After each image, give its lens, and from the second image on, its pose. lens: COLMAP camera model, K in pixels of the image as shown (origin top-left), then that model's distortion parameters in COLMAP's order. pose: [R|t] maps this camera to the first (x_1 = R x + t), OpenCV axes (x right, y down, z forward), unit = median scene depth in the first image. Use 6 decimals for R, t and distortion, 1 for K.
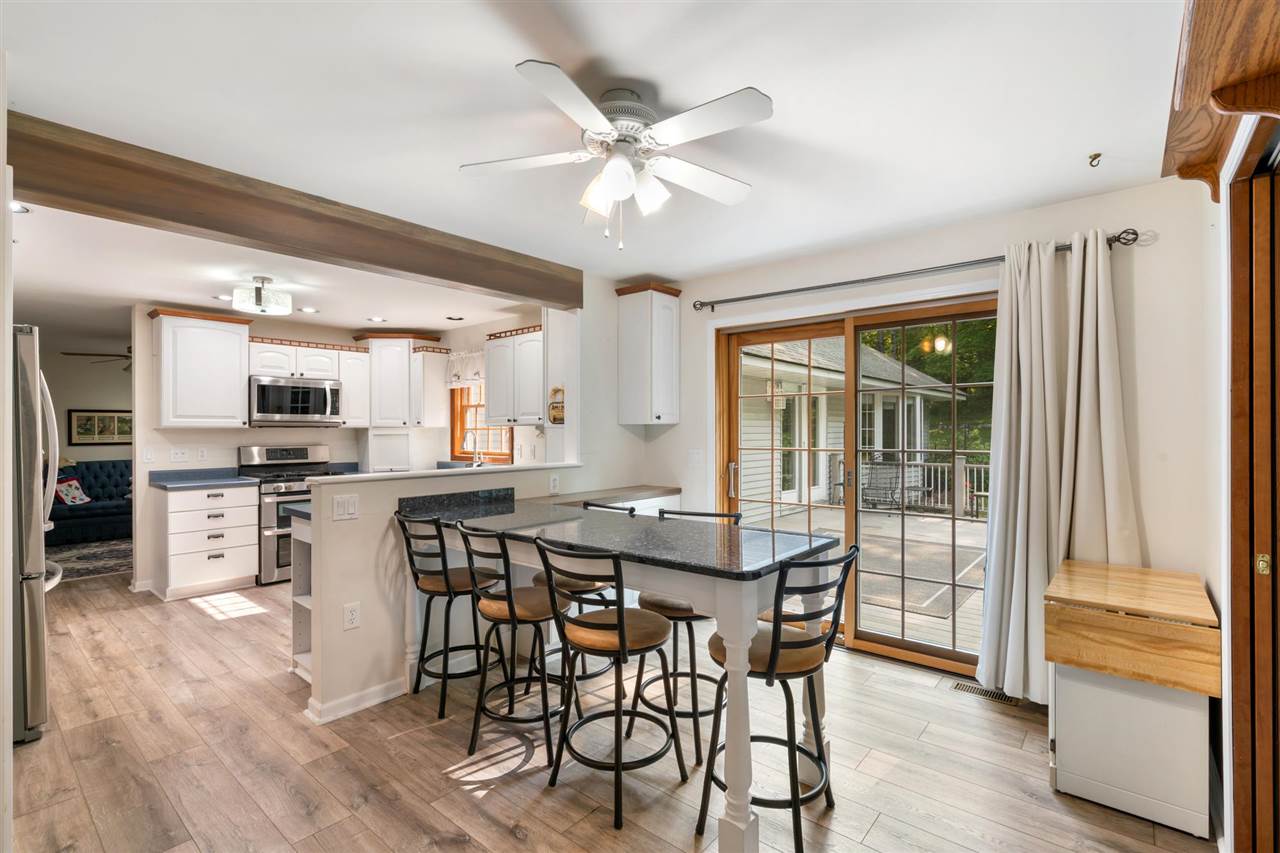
lens RADIAL K [[581.4, 0, 645.3], [0, 581.4, 430.9], [0, 0, 1]] dist [0.000384, 0.001017]
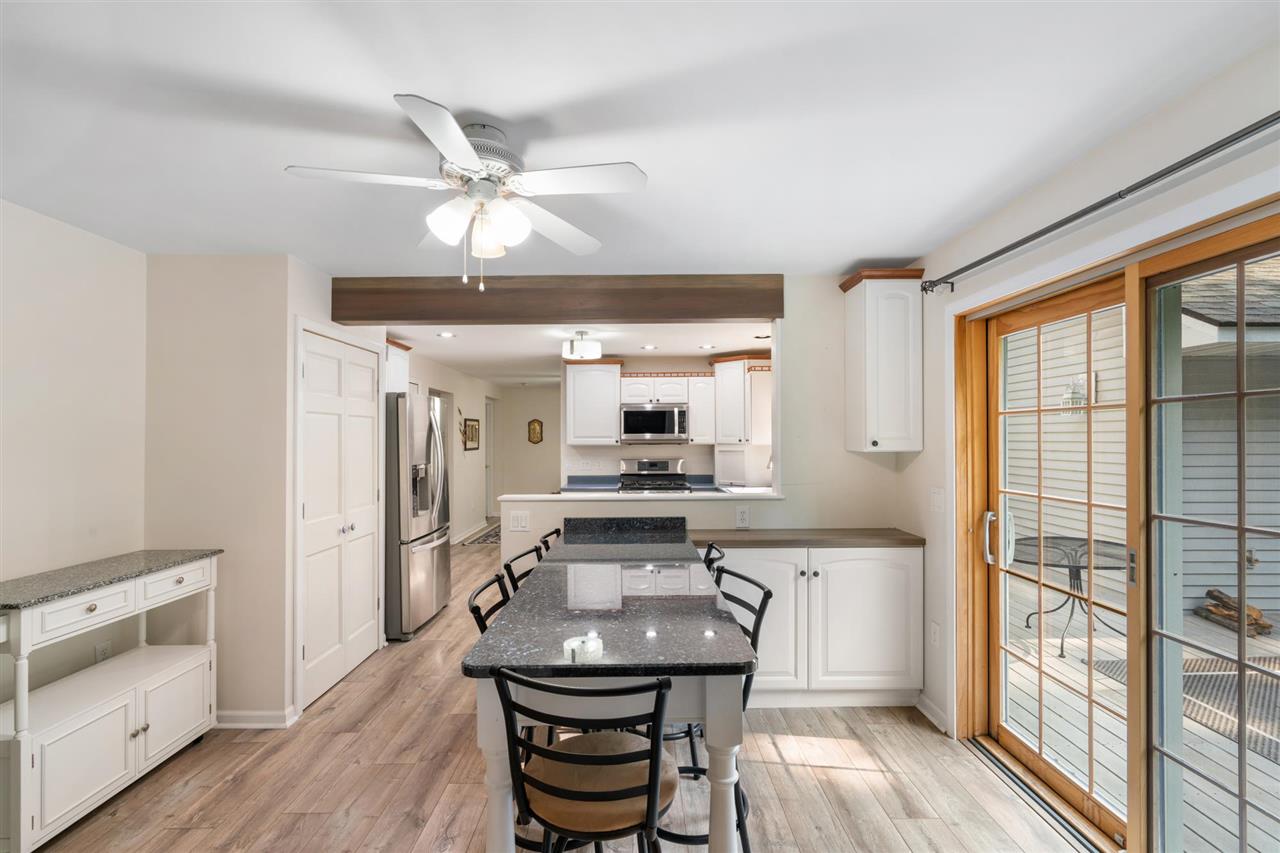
lens RADIAL K [[581.4, 0, 645.3], [0, 581.4, 430.9], [0, 0, 1]] dist [0.000384, 0.001017]
pose [[0.651330, -0.006823, -0.758764, 0.331787], [0.002015, 0.999972, -0.007262, -0.028199], [0.758792, 0.003201, 0.651325, 0.221056]]
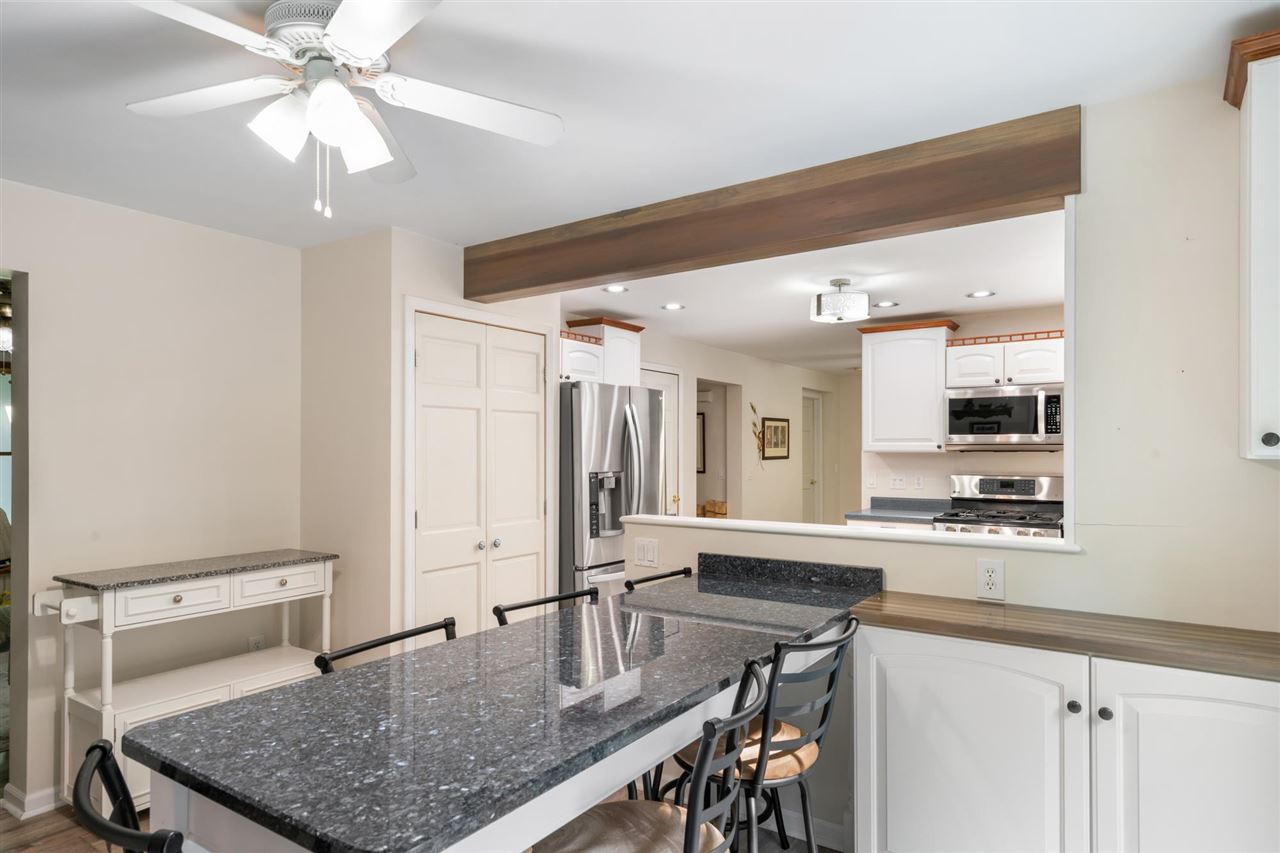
lens RADIAL K [[747.5, 0, 641.7], [0, 747.5, 448.5], [0, 0, 1]] dist [0.009134, -0.000172]
pose [[0.097782, 0.004426, -0.995198, 0.336177], [0.001305, 0.999989, 0.004576, -0.016821], [0.995207, -0.001746, 0.097775, 0.491682]]
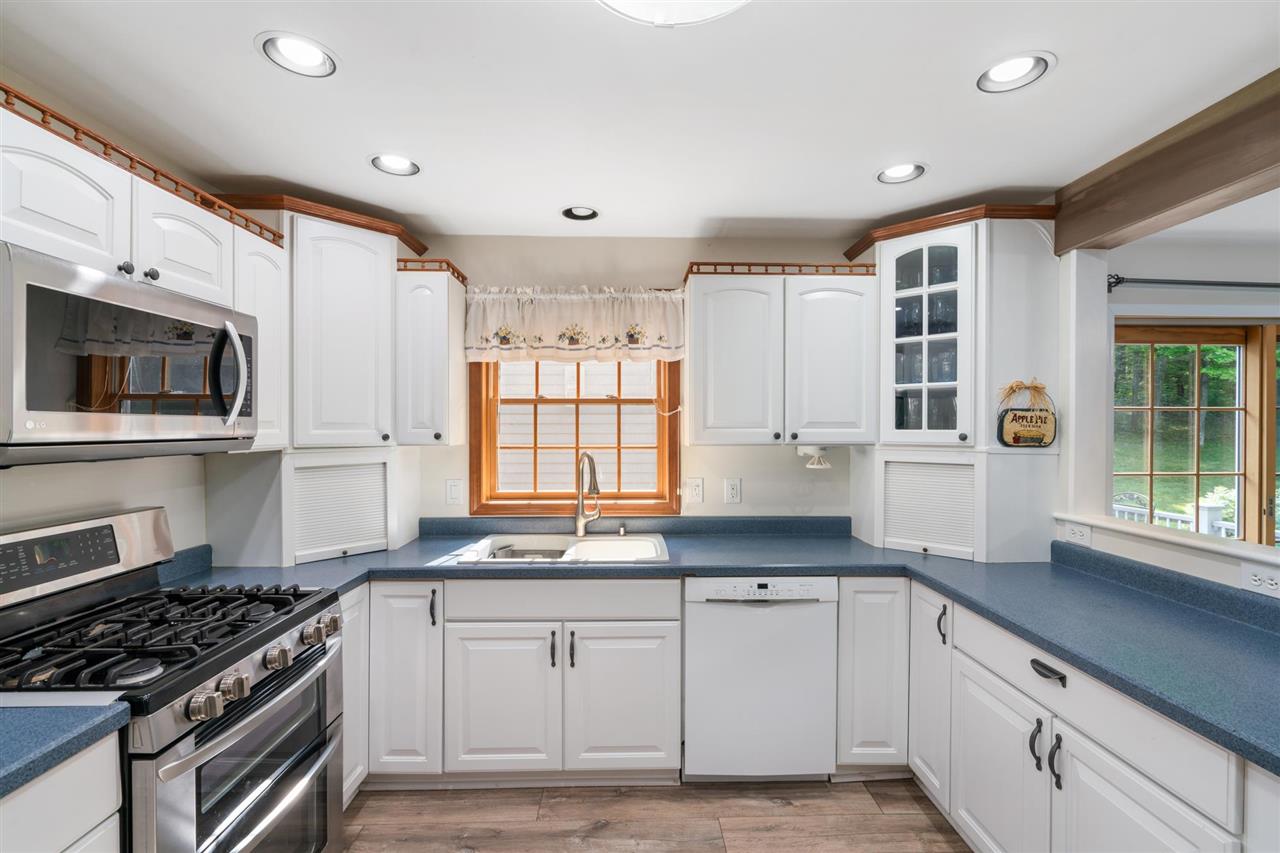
lens RADIAL K [[564.6, 0, 640.0], [0, 564.6, 426.5], [0, 0, 1]] dist [0.001173, 0.000323]
pose [[0.749993, 0.002891, 0.661440, -0.657747], [-0.003450, 0.999994, -0.000458, -0.025420], [-0.661437, -0.001939, 0.749998, 0.693424]]
